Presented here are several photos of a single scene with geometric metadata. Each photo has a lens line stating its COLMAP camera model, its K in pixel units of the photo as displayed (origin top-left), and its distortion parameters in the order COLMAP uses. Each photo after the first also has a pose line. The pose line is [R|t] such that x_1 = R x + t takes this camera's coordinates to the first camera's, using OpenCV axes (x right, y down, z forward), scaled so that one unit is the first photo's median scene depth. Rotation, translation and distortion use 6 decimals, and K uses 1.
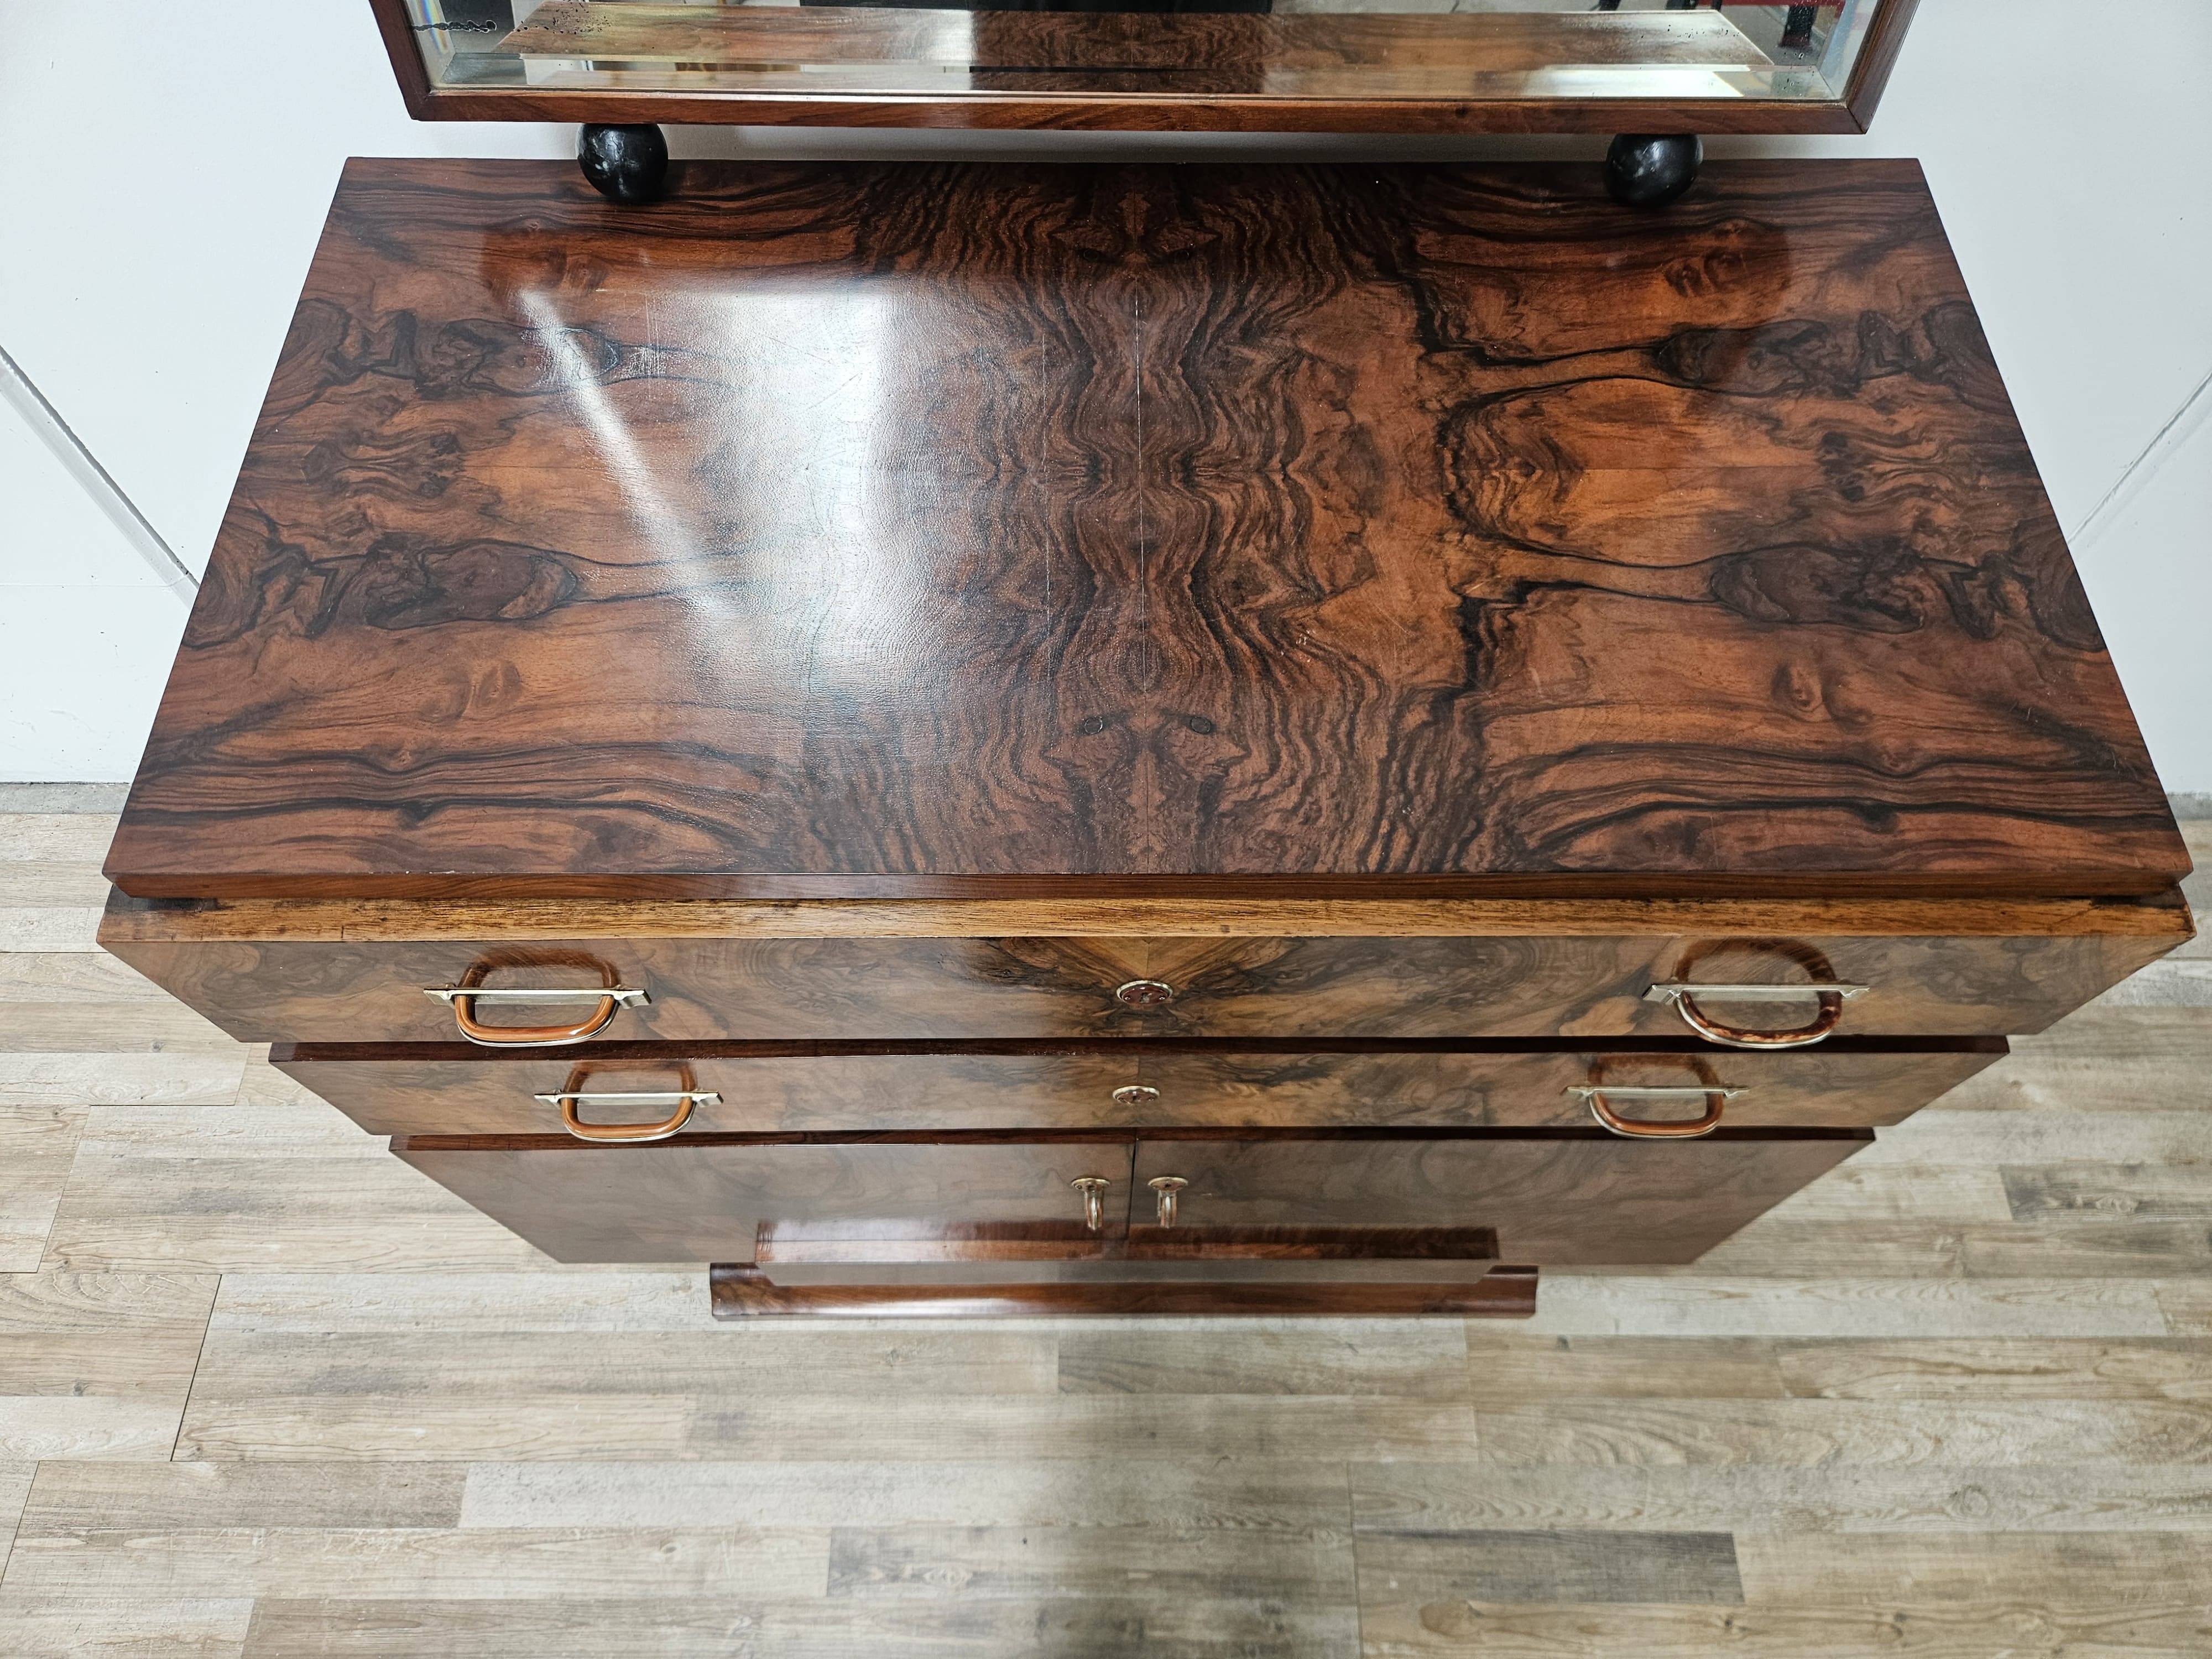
lens RADIAL K [[1514.3, 0, 1099.7], [0, 1514.3, 827.5], [0, 0, 1]] dist [0.053568, -0.057878]
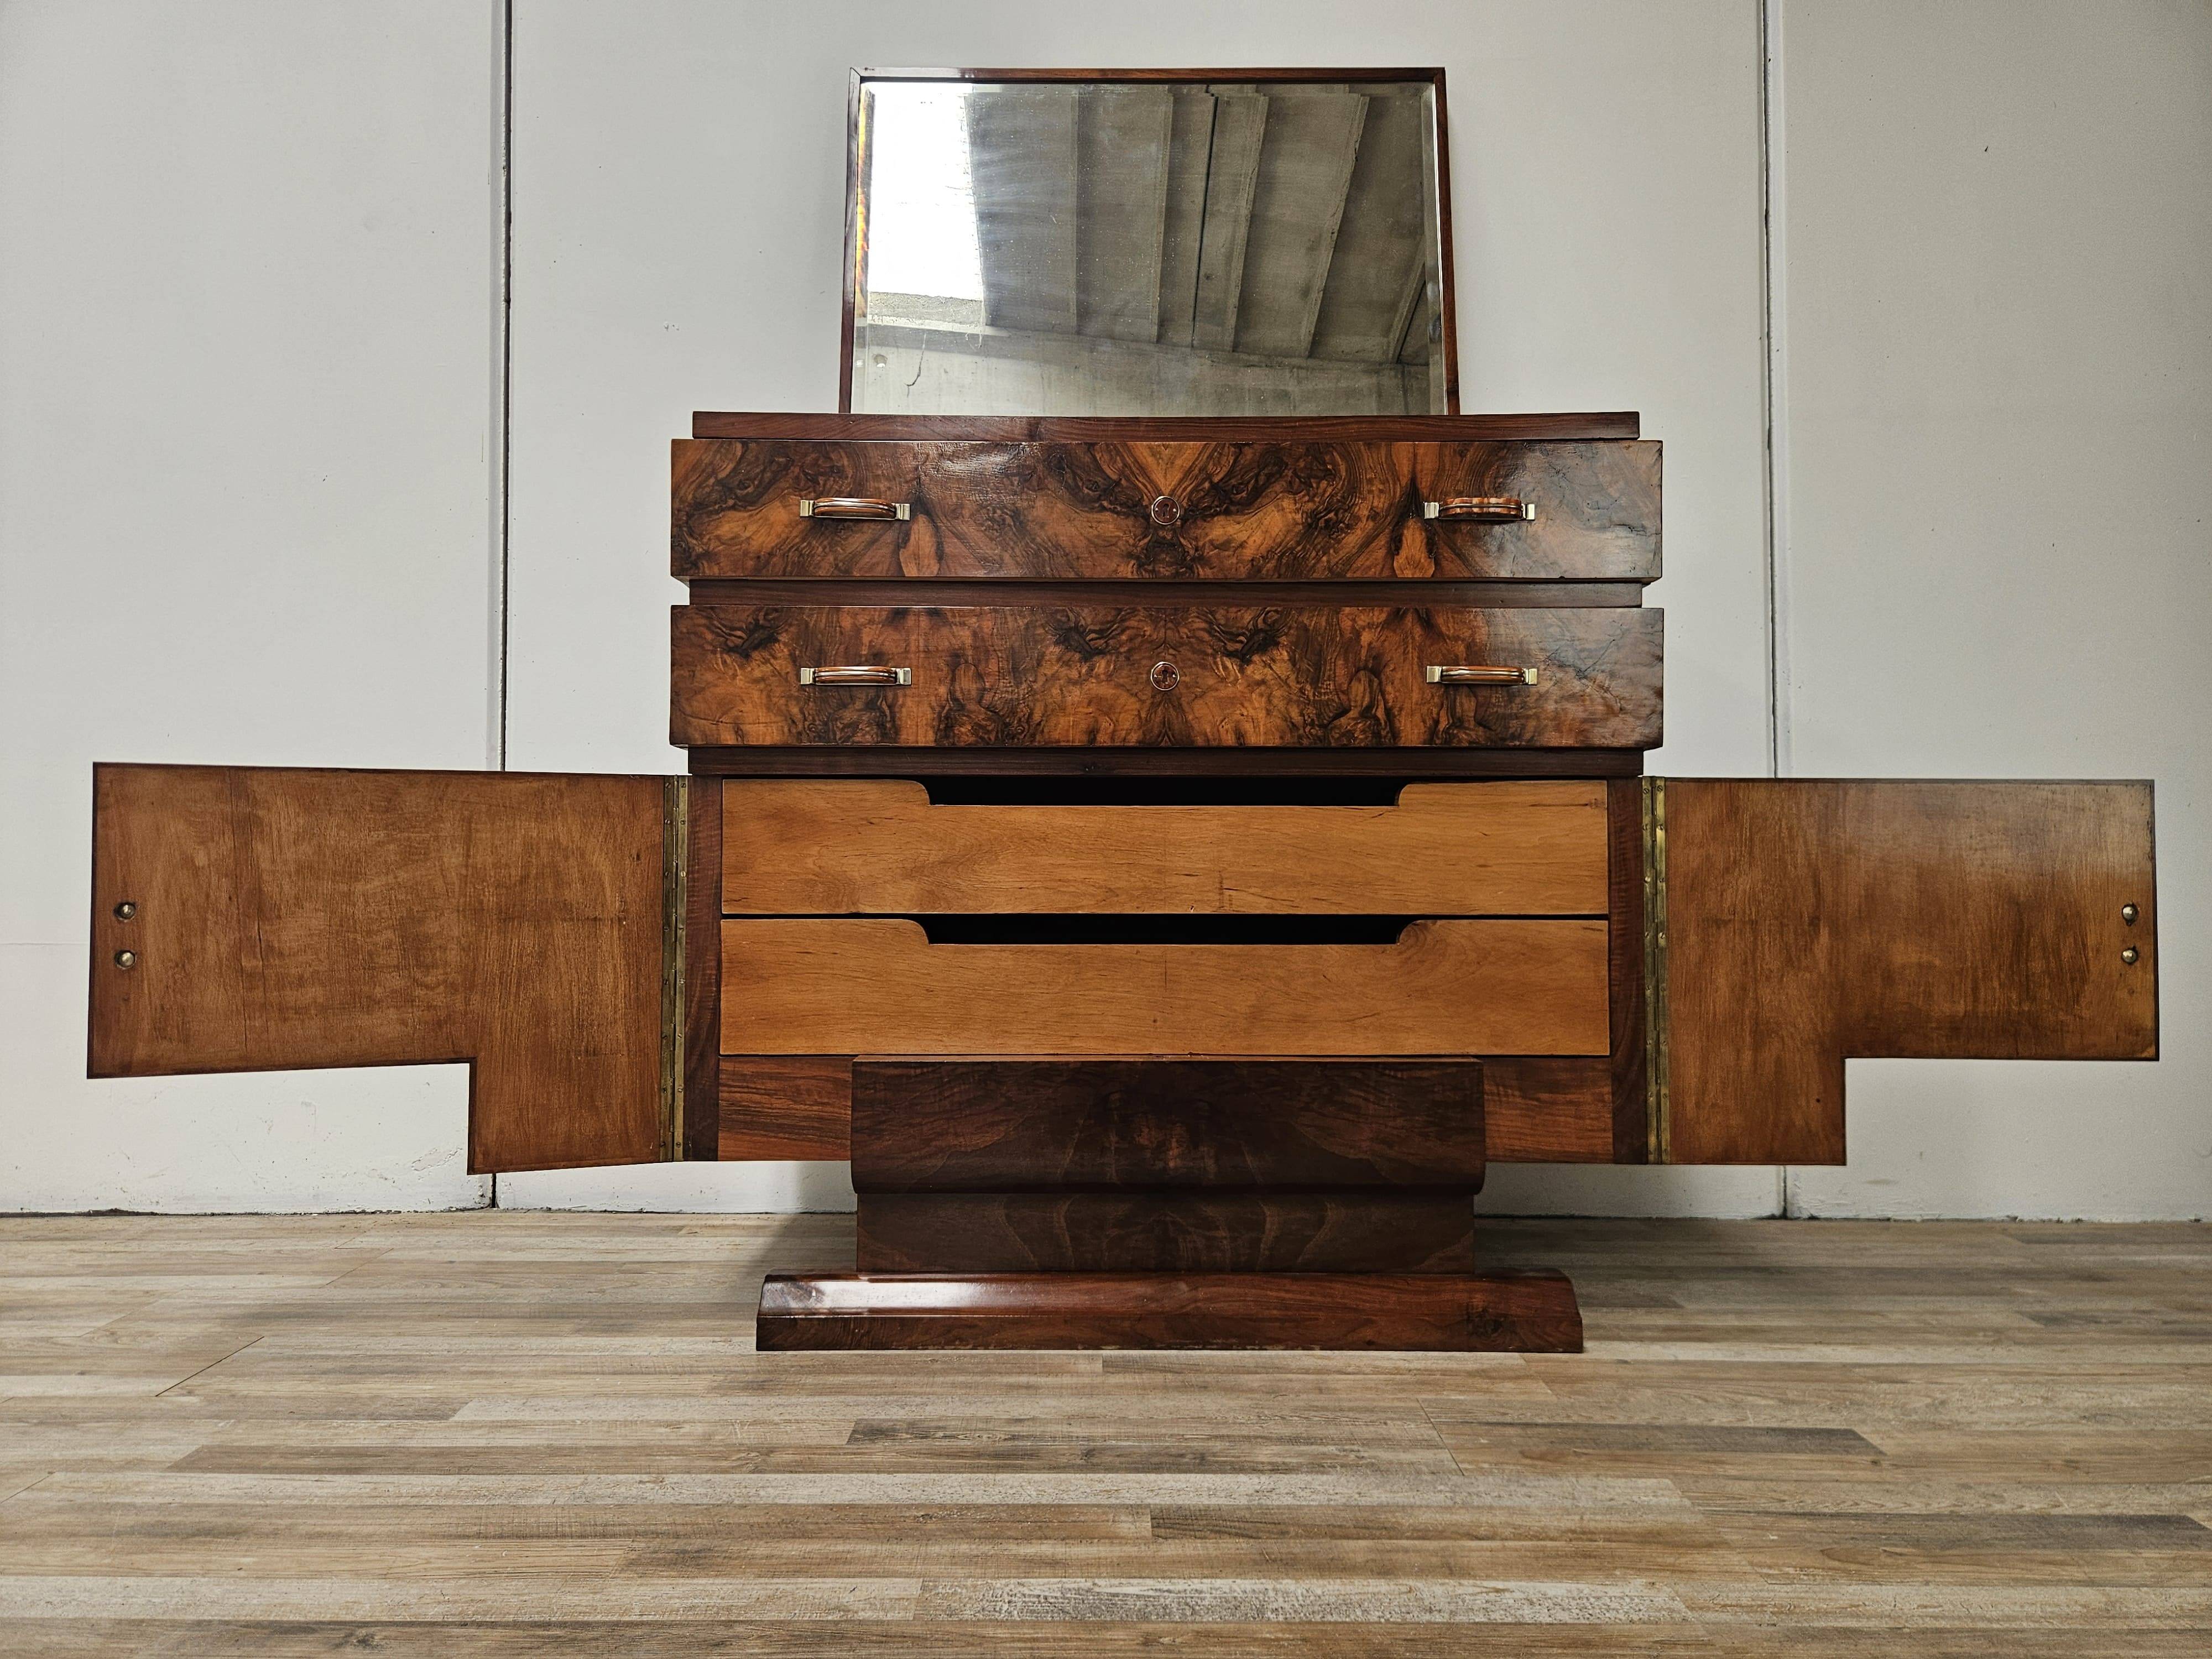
lens RADIAL K [[1514.3, 0, 1094.0], [0, 1514.3, 815.4], [0, 0, 1]] dist [0.053568, -0.057878]
pose [[0.999993, -0.002910, -0.002419, -0.032344], [-0.000912, 0.435054, -0.900404, 1.170087], [0.003672, 0.900400, 0.435049, 0.291394]]
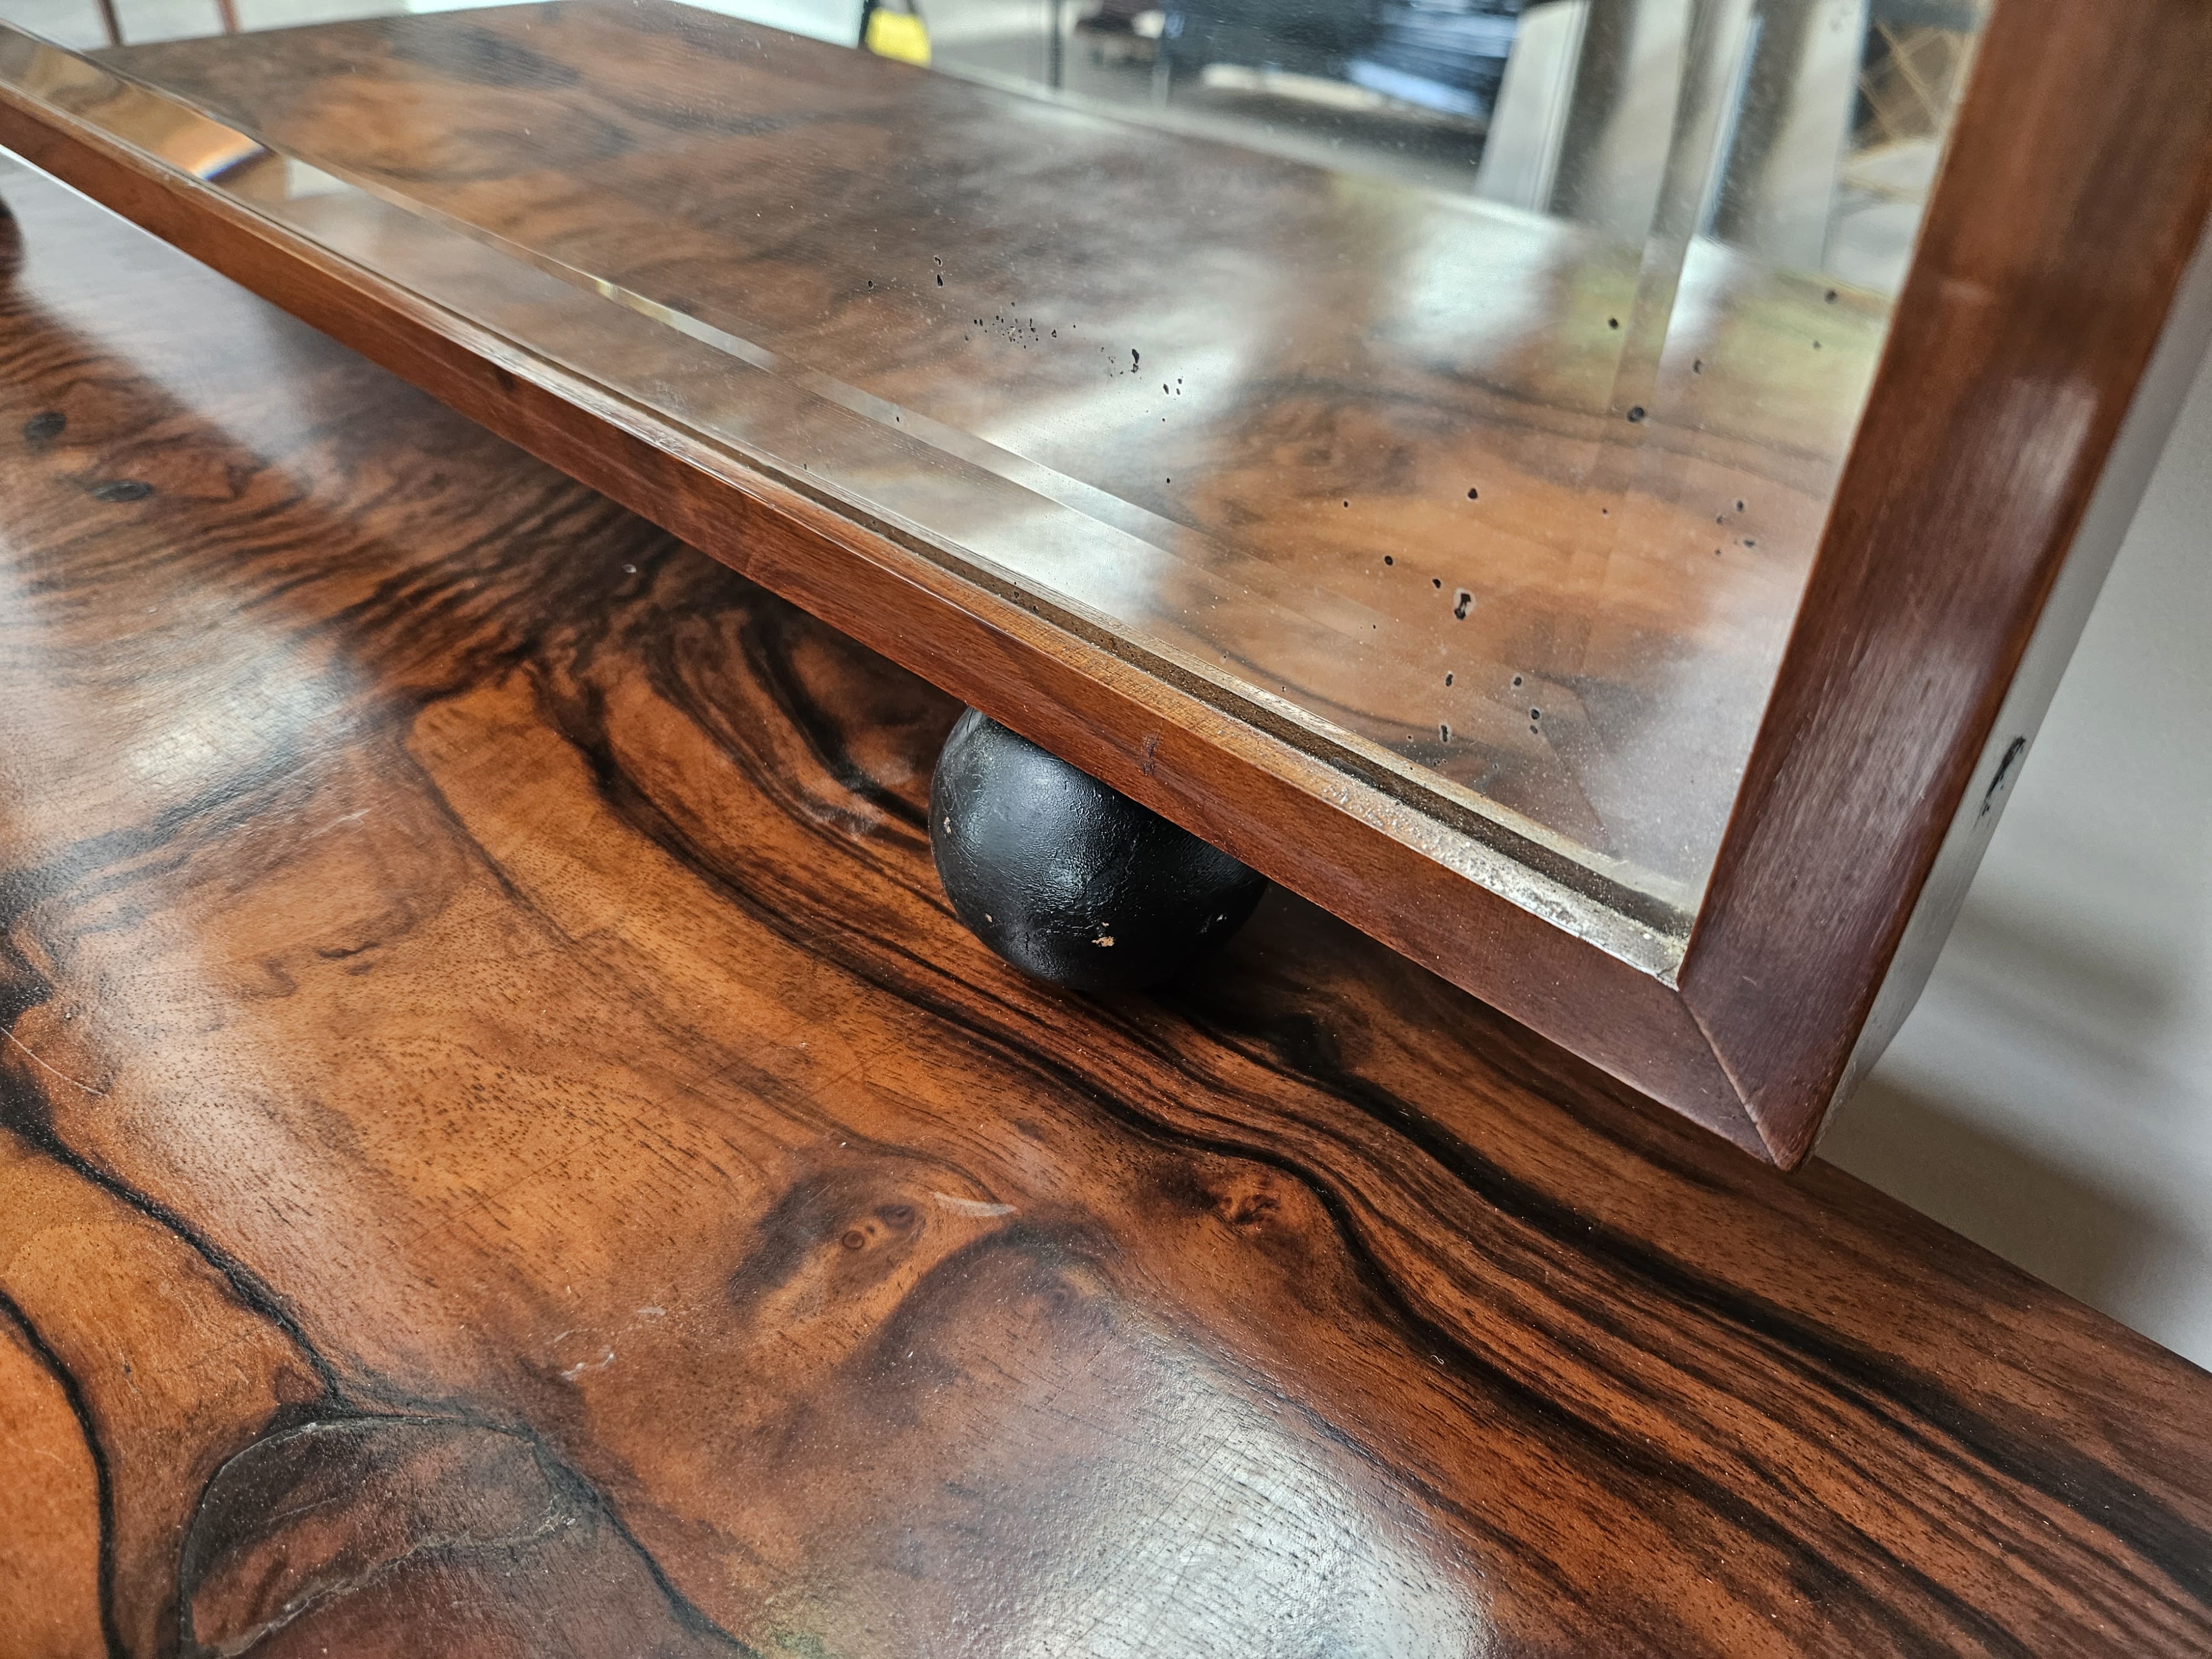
lens RADIAL K [[1514.3, 0, 1113.9], [0, 1514.3, 839.9], [0, 0, 1]] dist [0.053568, -0.057878]
pose [[0.726278, 0.436392, -0.531115, 0.327517], [-0.607415, 0.769147, -0.198644, -0.250360], [0.321819, 0.466877, 0.823686, 0.521136]]
